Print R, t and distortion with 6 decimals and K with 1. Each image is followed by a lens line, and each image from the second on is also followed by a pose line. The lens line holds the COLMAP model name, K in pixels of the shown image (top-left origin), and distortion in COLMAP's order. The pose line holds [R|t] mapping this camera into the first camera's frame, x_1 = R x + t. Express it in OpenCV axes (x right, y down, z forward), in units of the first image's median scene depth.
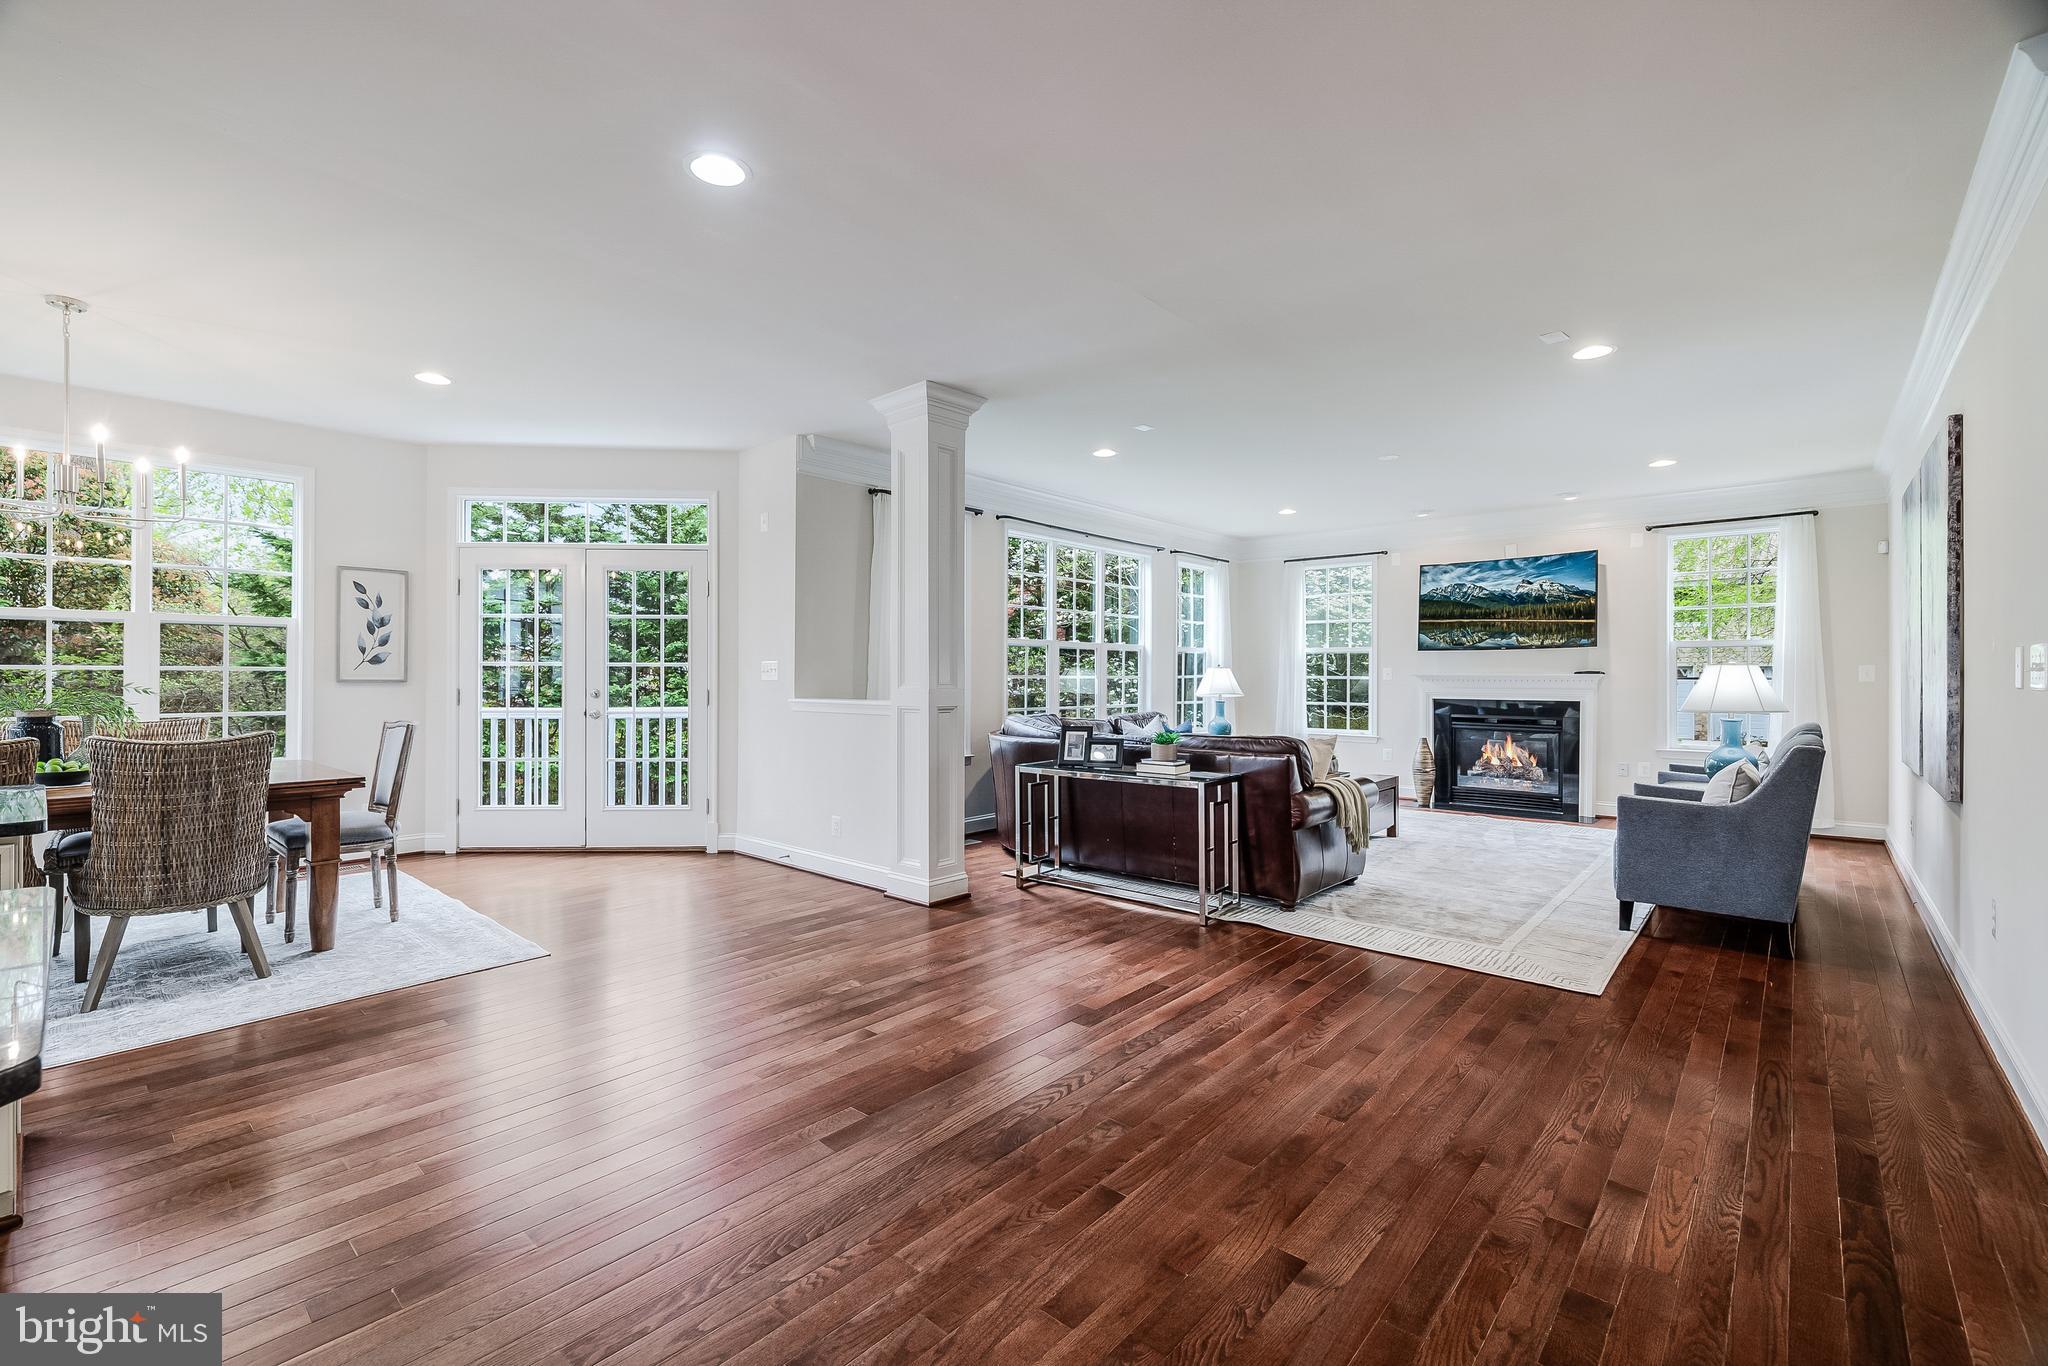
lens RADIAL K [[887.1, 0, 1007.9], [0, 887.1, 677.8], [0, 0, 1]] dist [0.000184, -0.000100]
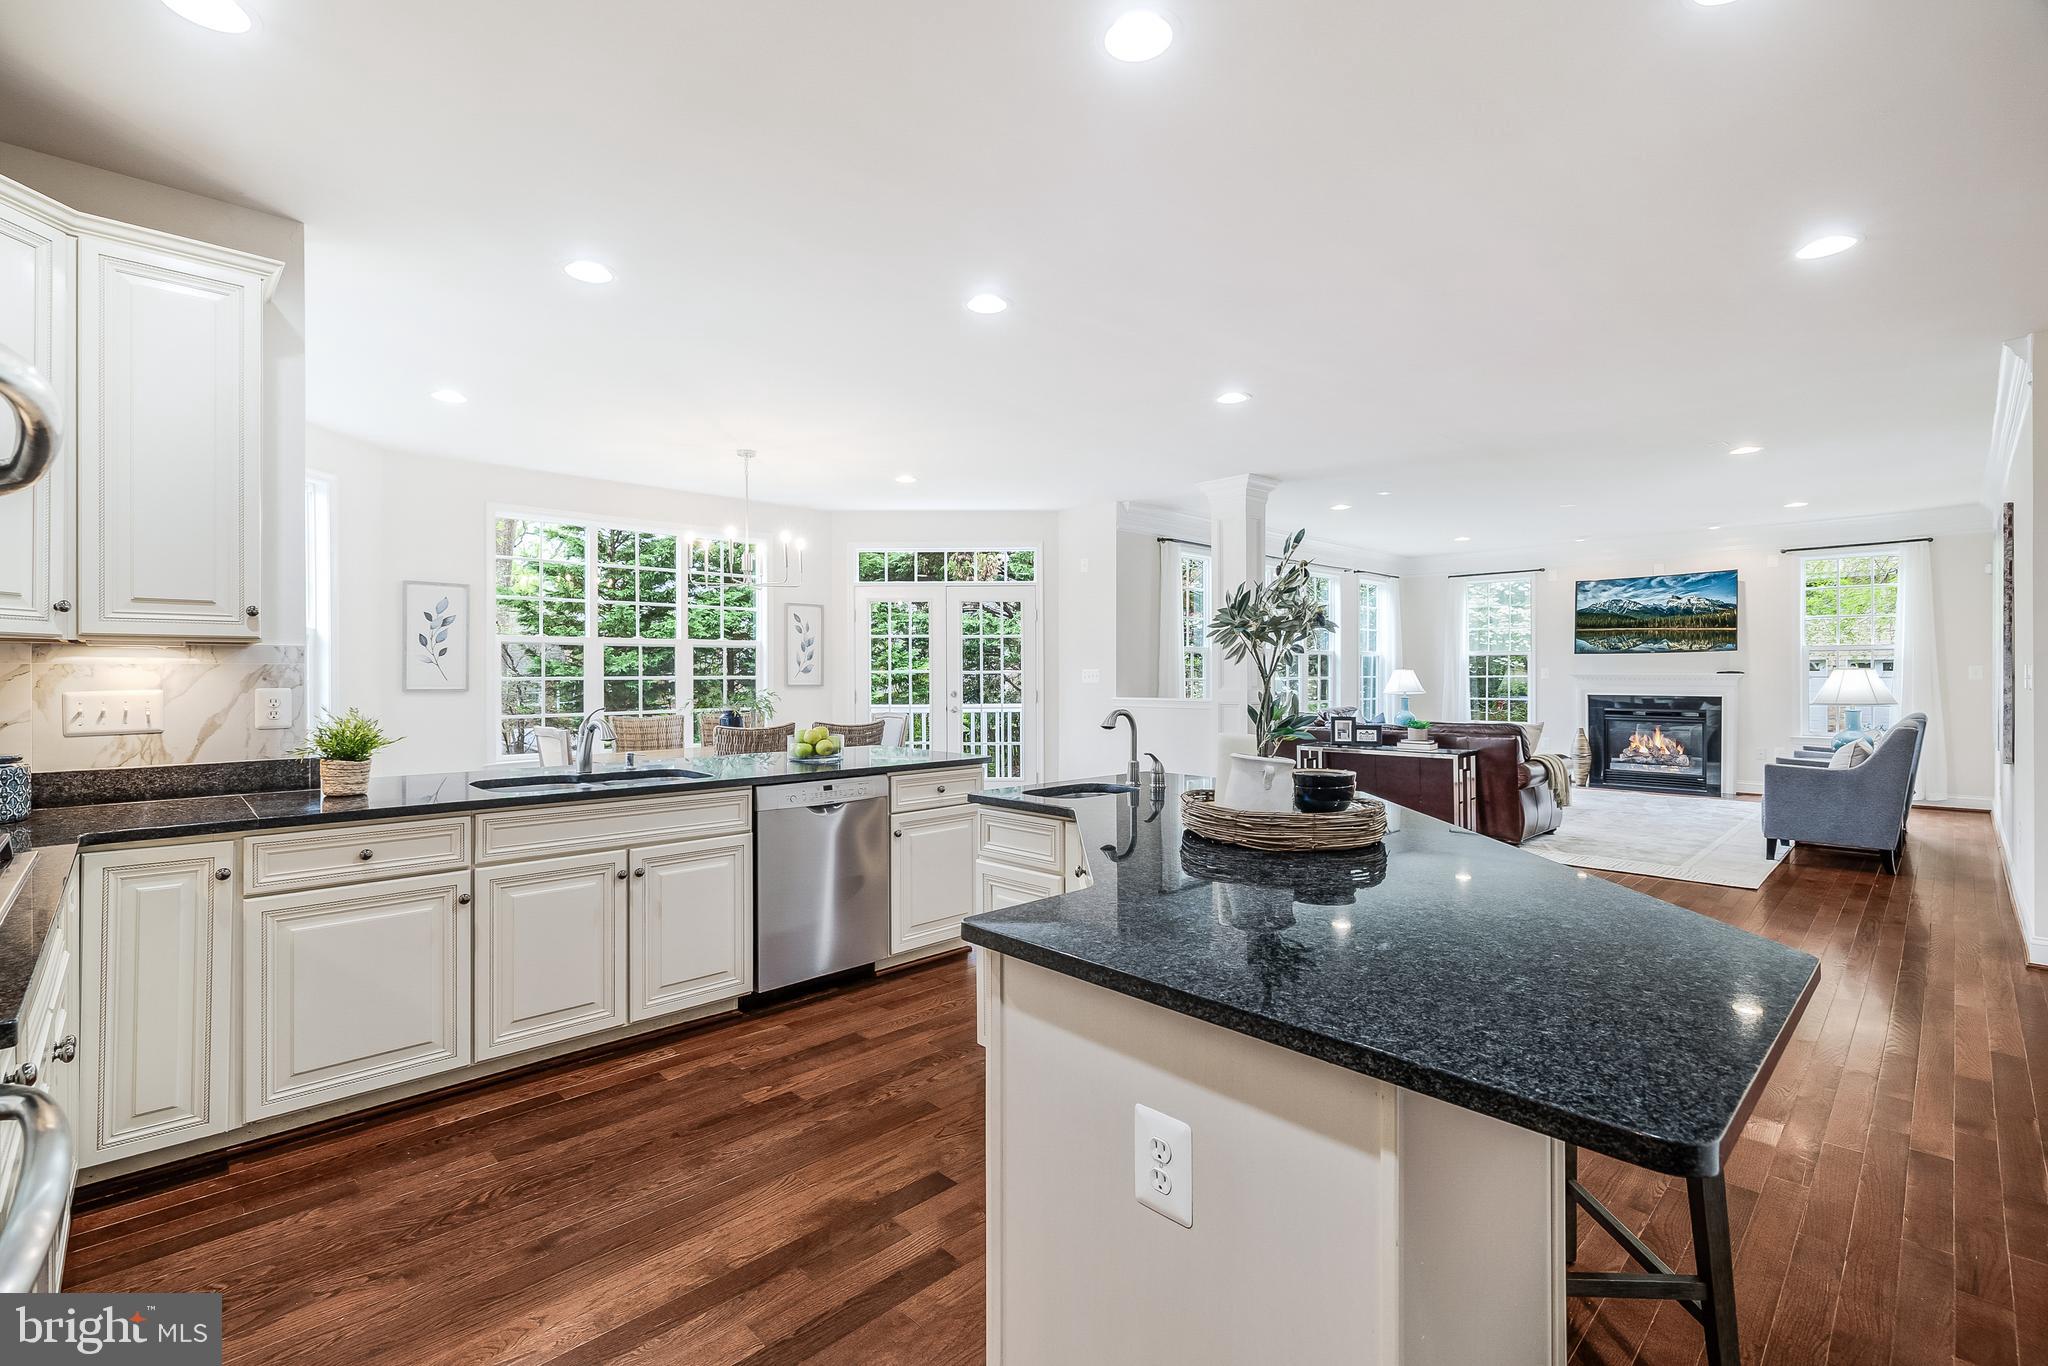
lens RADIAL K [[916.0, 0, 1006.2], [0, 916.0, 677.2], [0, 0, 1]] dist [0.001014, -0.000401]
pose [[0.997366, -0.005565, -0.072317, -0.303978], [0.005851, 0.999976, 0.003737, -0.012914], [0.072294, -0.004151, 0.997375, -0.400737]]
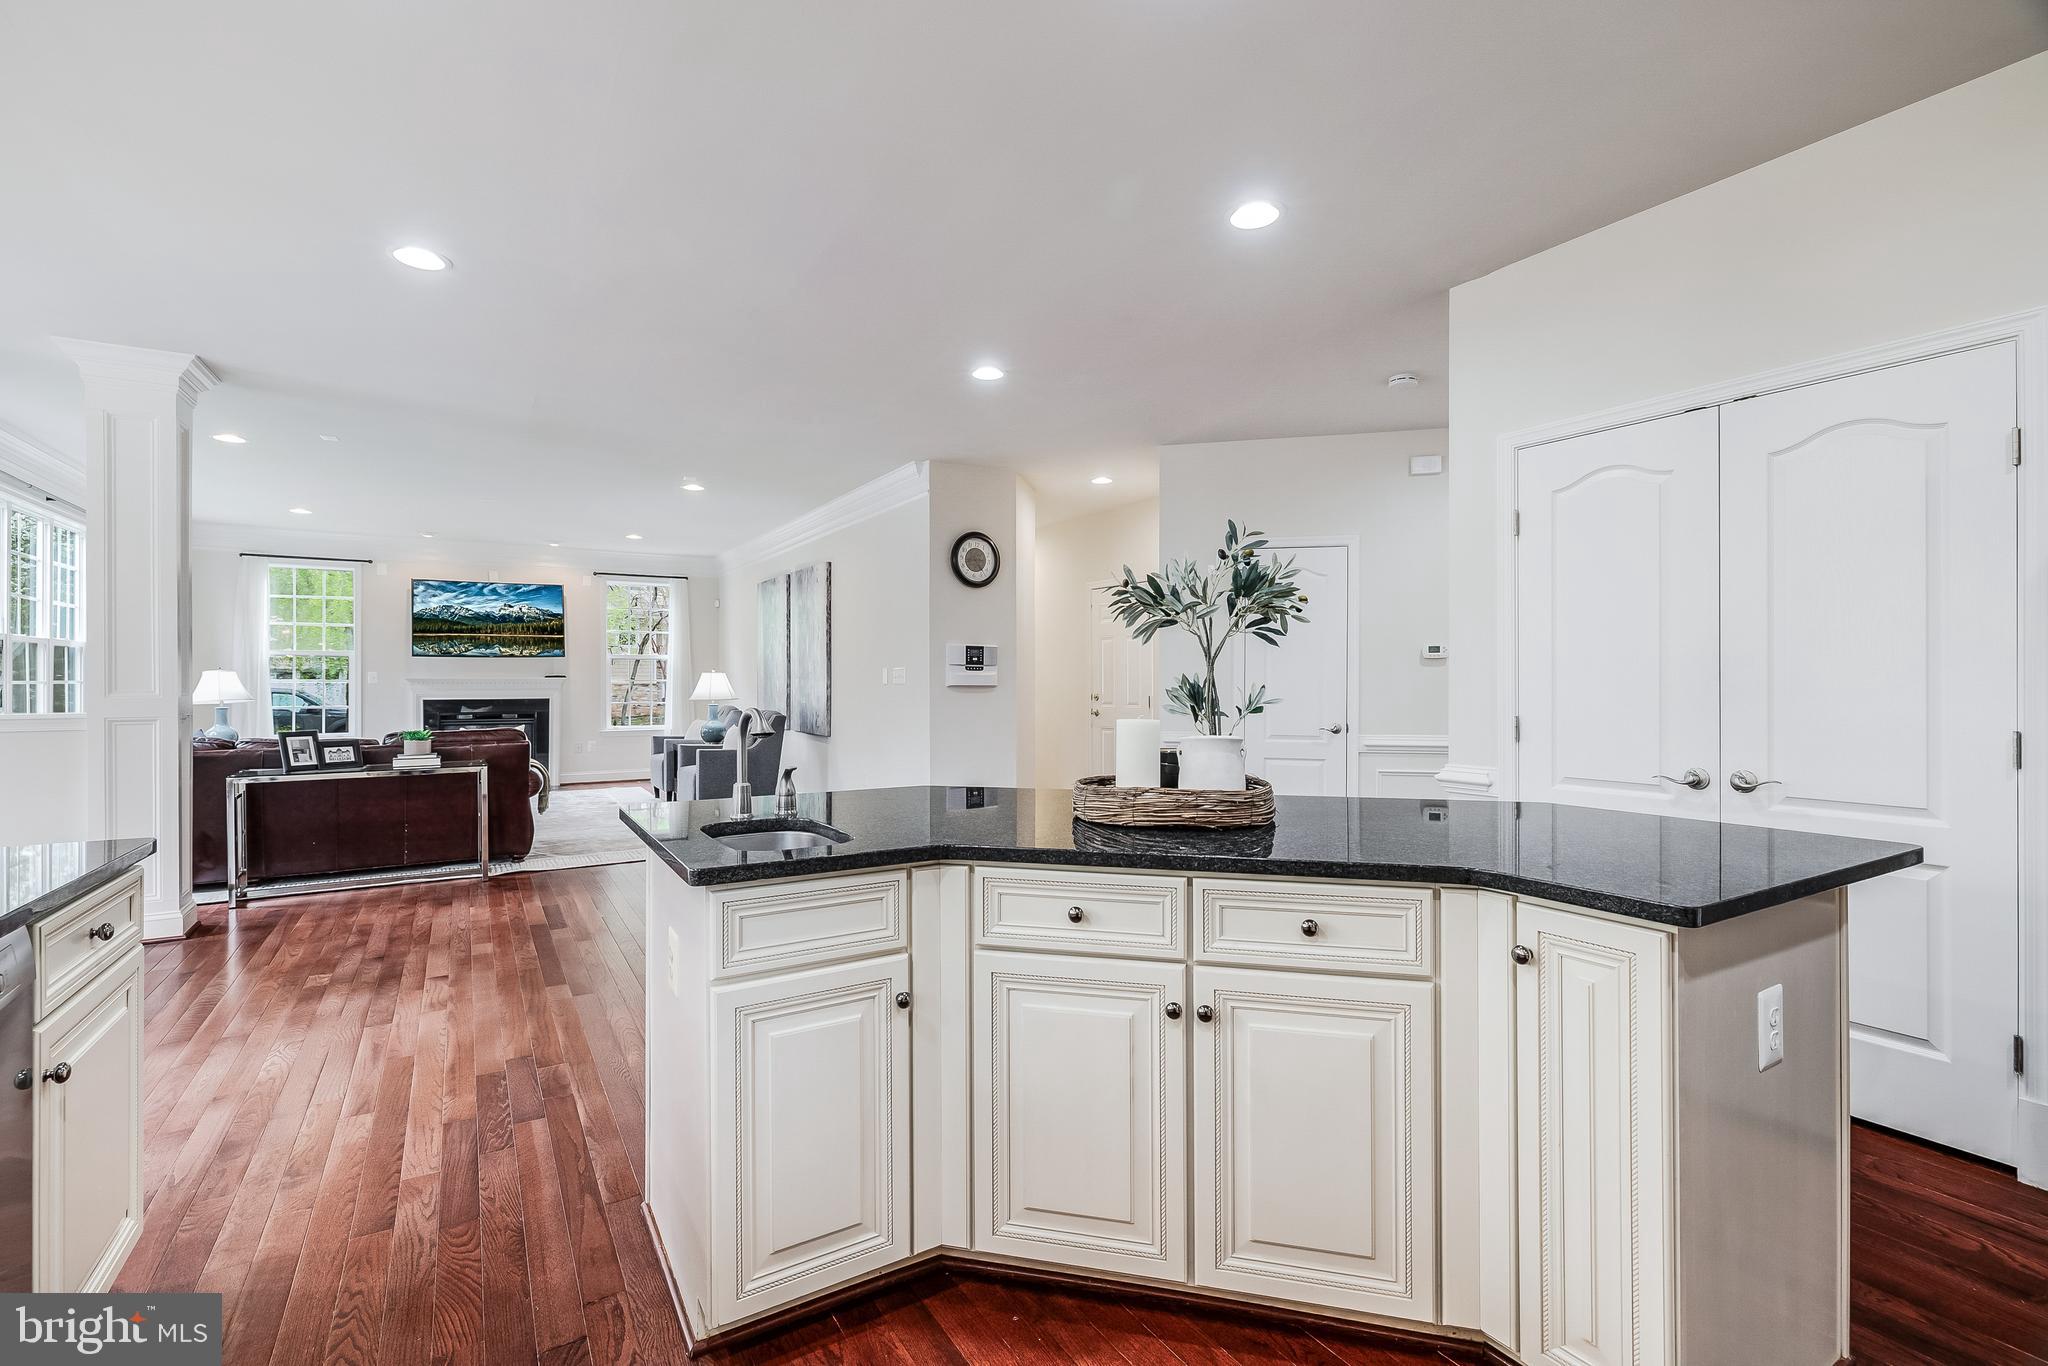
lens RADIAL K [[900.8, 0, 1017.6], [0, 900.8, 690.0], [0, 0, 1]] dist [-0.001190, -0.000065]
pose [[0.282986, -0.014003, 0.959022, -0.597064], [0.002615, 0.999901, 0.013828, -0.003535], [-0.959120, -0.001405, 0.282995, -0.056779]]
